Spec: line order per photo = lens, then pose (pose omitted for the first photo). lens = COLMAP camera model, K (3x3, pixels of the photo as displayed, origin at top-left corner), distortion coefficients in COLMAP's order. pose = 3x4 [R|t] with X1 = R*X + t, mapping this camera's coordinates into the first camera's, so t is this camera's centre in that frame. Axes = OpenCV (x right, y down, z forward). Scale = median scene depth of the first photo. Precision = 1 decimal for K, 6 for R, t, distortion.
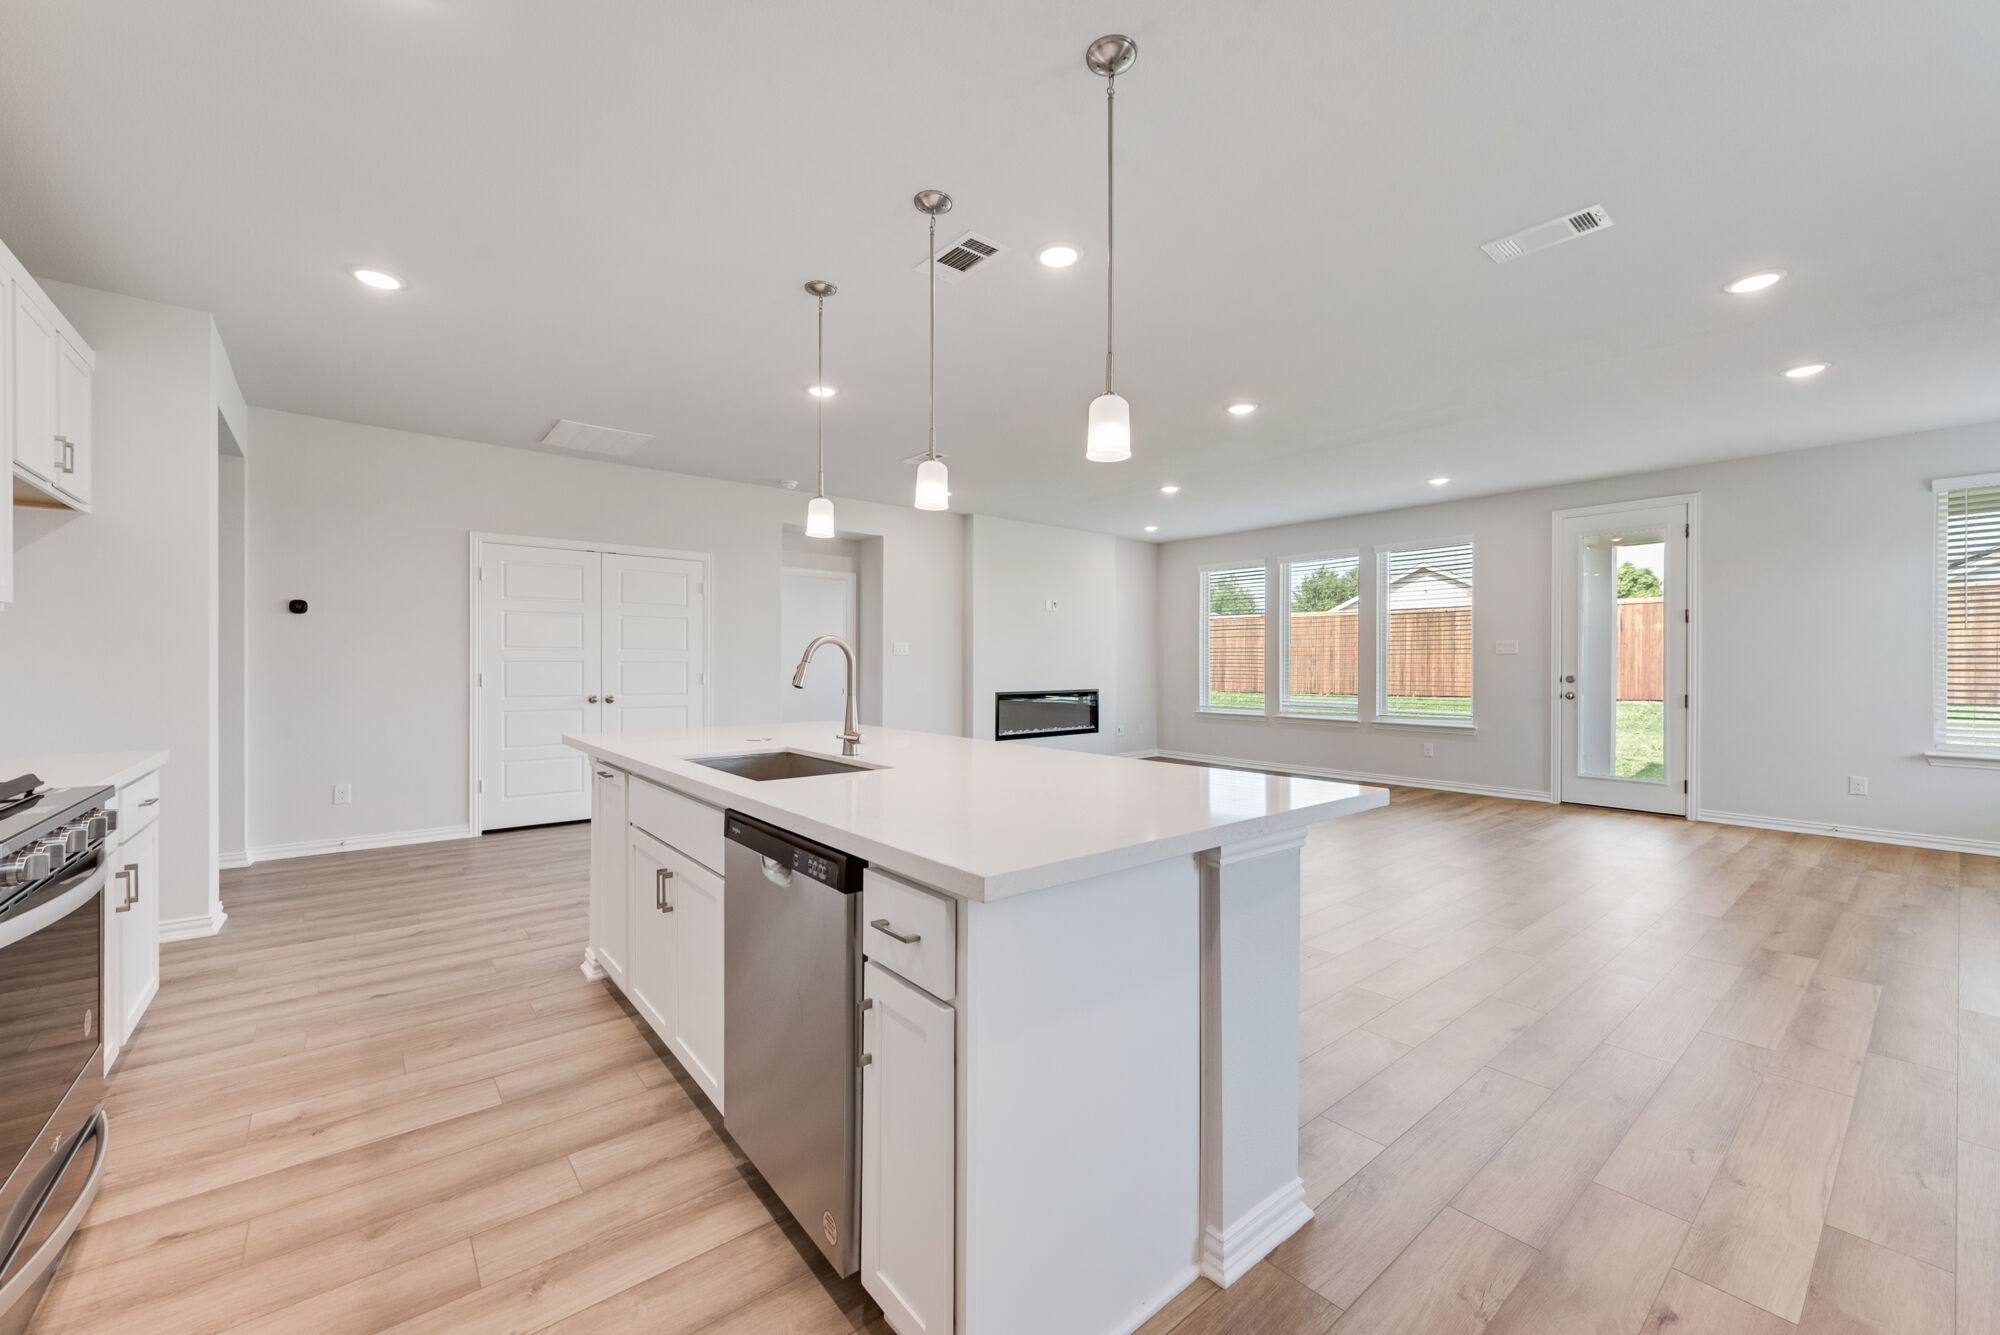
lens RADIAL K [[777.0, 0, 982.5], [0, 777.0, 667.5], [0, 0, 1]] dist [0.008028, -0.002205]
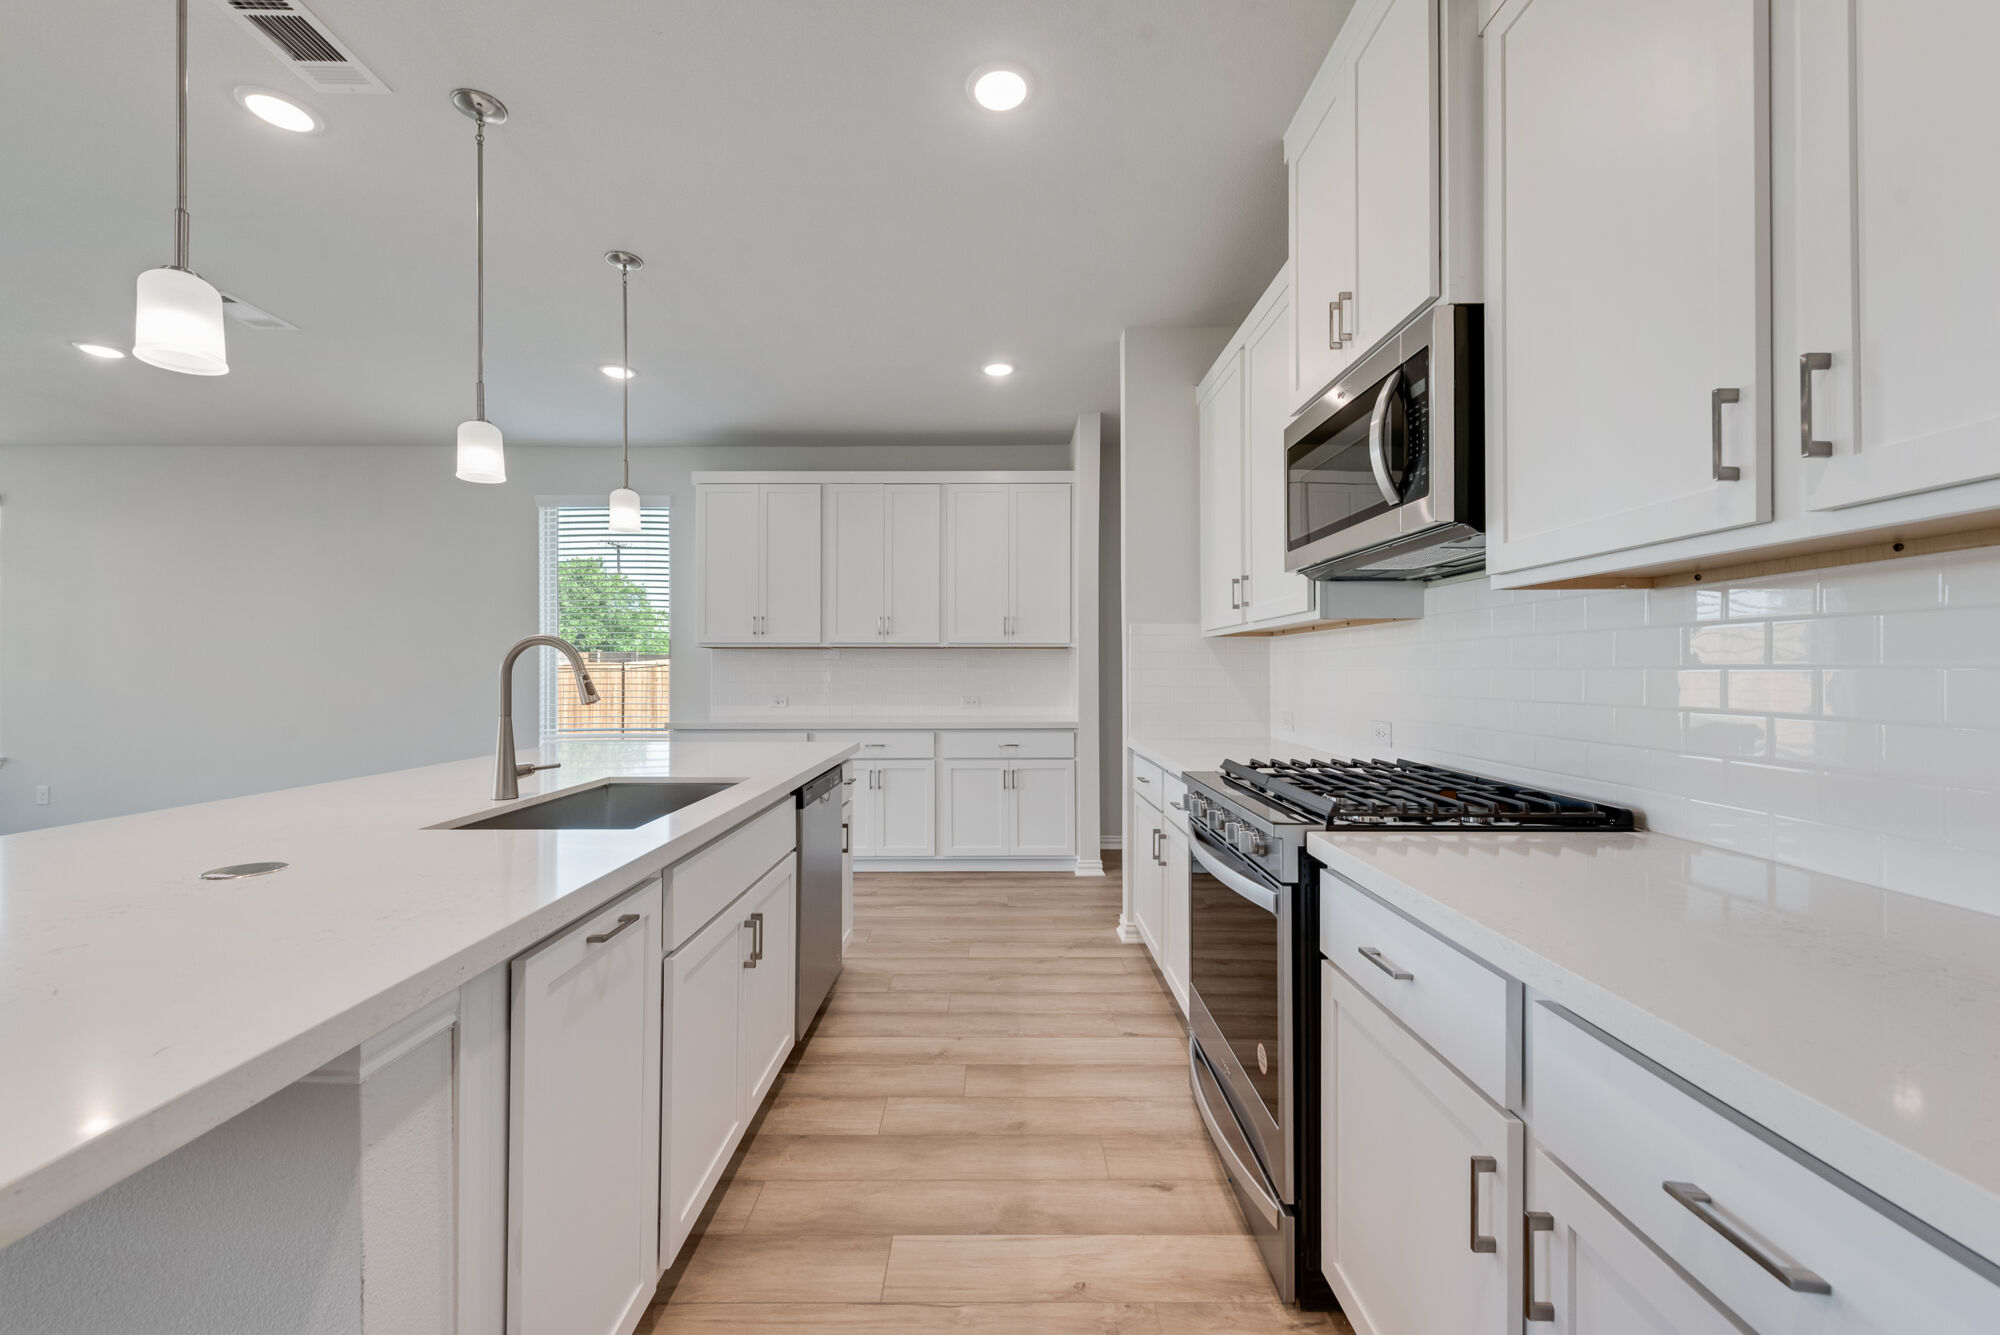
lens RADIAL K [[777.0, 0, 996.0], [0, 777.0, 665.1], [0, 0, 1]] dist [0.008028, -0.002205]
pose [[-0.774847, 0.002998, 0.632141, -0.477796], [0.002802, 0.999995, -0.001309, -0.005412], [-0.632142, 0.000757, -0.774852, 0.617750]]
